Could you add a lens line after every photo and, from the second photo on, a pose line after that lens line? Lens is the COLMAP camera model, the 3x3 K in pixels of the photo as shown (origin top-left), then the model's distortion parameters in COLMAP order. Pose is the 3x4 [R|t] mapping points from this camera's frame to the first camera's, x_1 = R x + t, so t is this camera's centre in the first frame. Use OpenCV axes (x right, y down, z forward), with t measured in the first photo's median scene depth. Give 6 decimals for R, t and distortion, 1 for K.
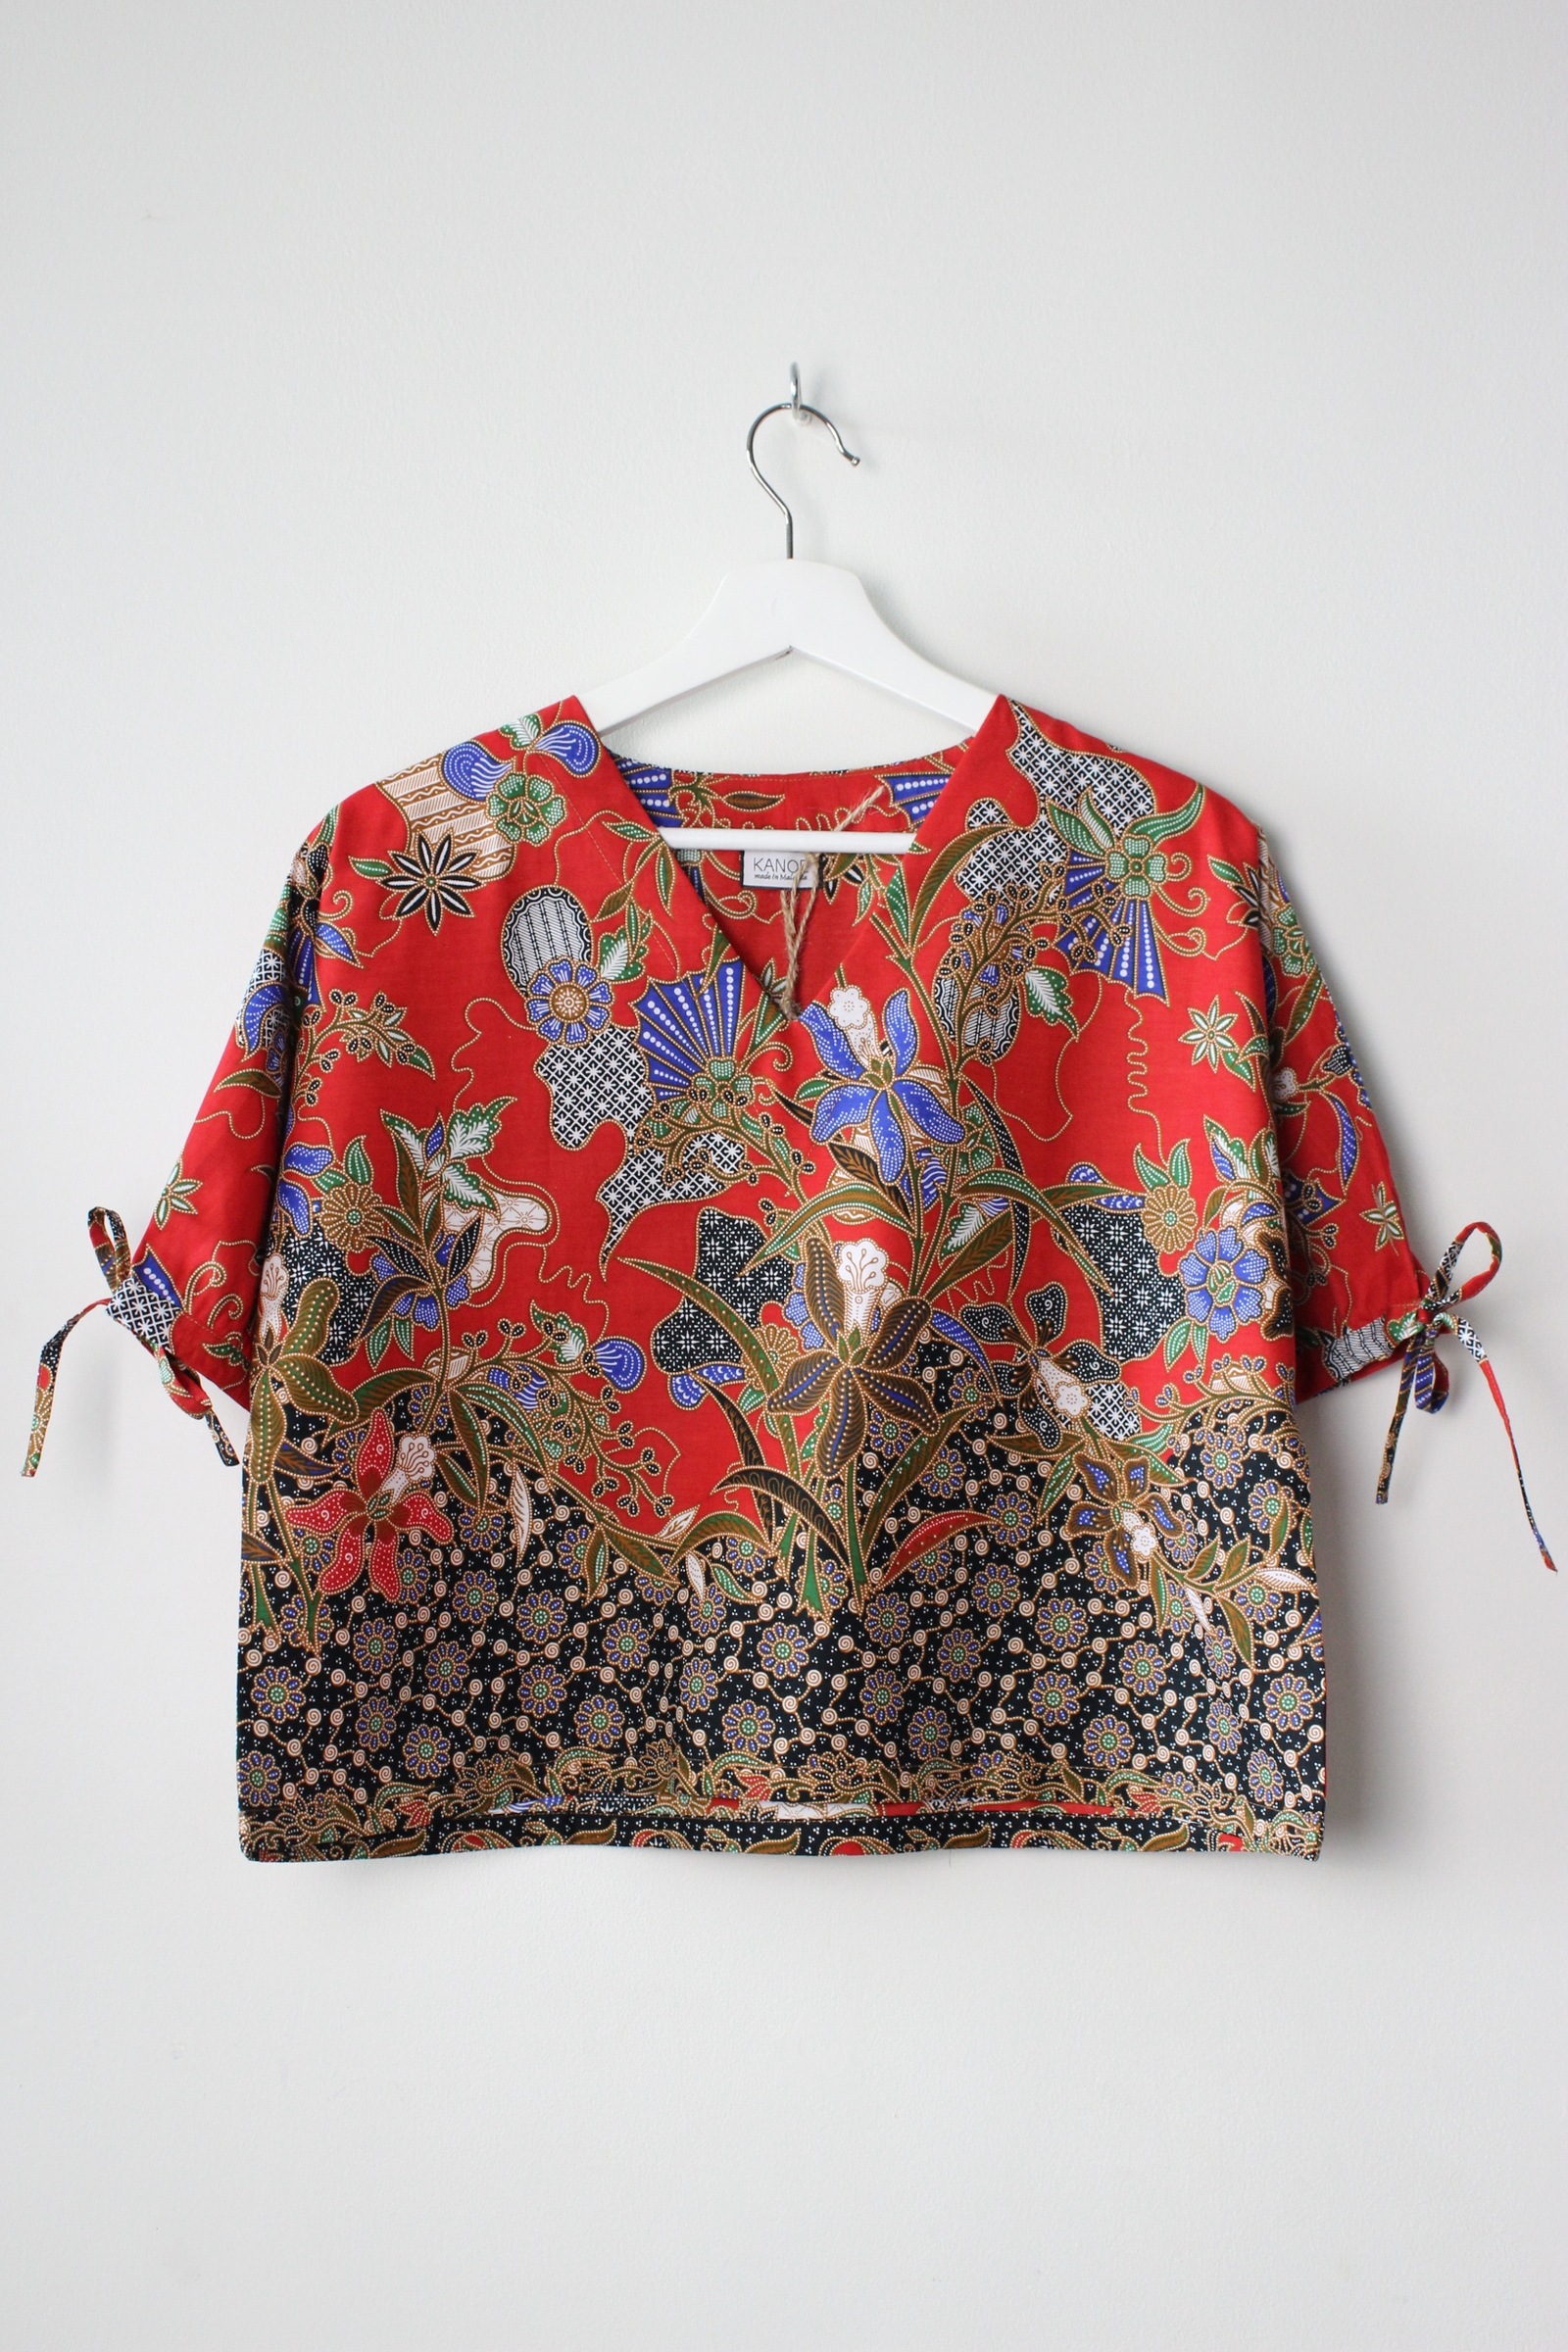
lens RADIAL K [[2720.6, 0, 784.0], [0, 2720.6, 1176.0], [0, 0, 1]] dist [-0.100981, 0.160084]
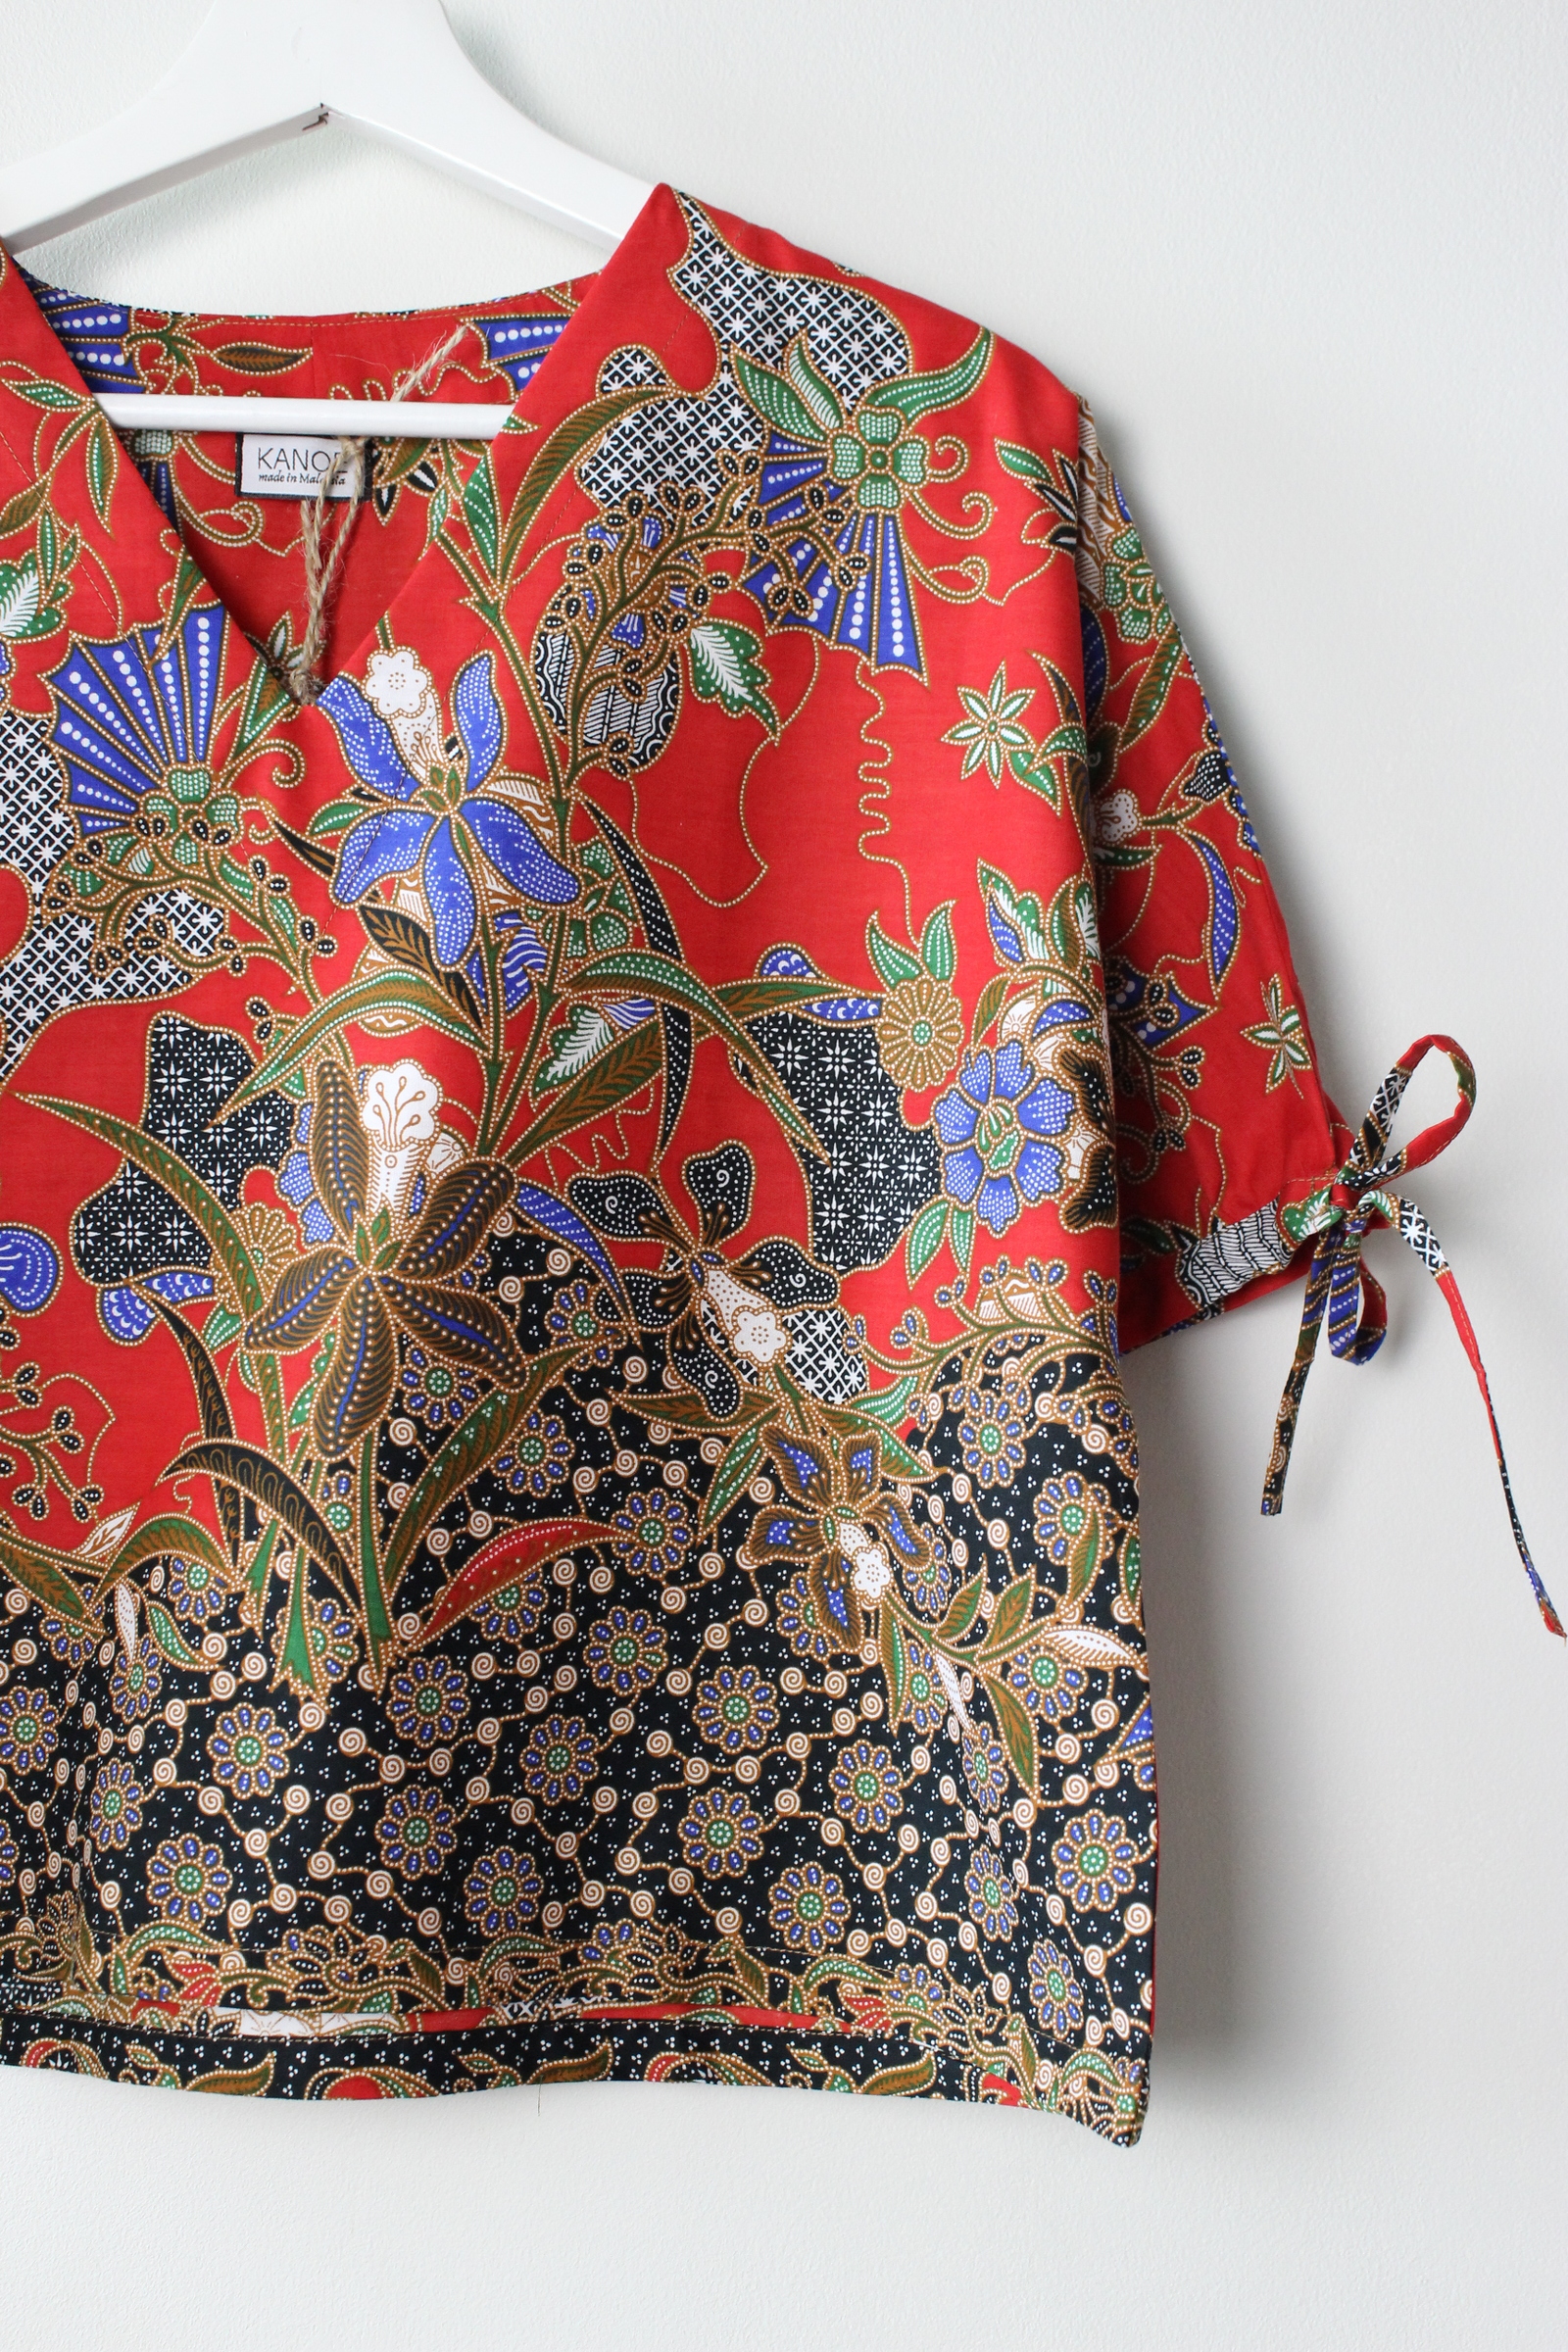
lens RADIAL K [[2720.6, 0, 784.0], [0, 2720.6, 1176.0], [0, 0, 1]] dist [-0.100981, 0.160084]
pose [[0.999942, 0.010391, 0.002861, 0.110770], [-0.010396, 0.999944, 0.001804, 0.046317], [-0.002842, -0.001833, 0.999994, 0.402266]]
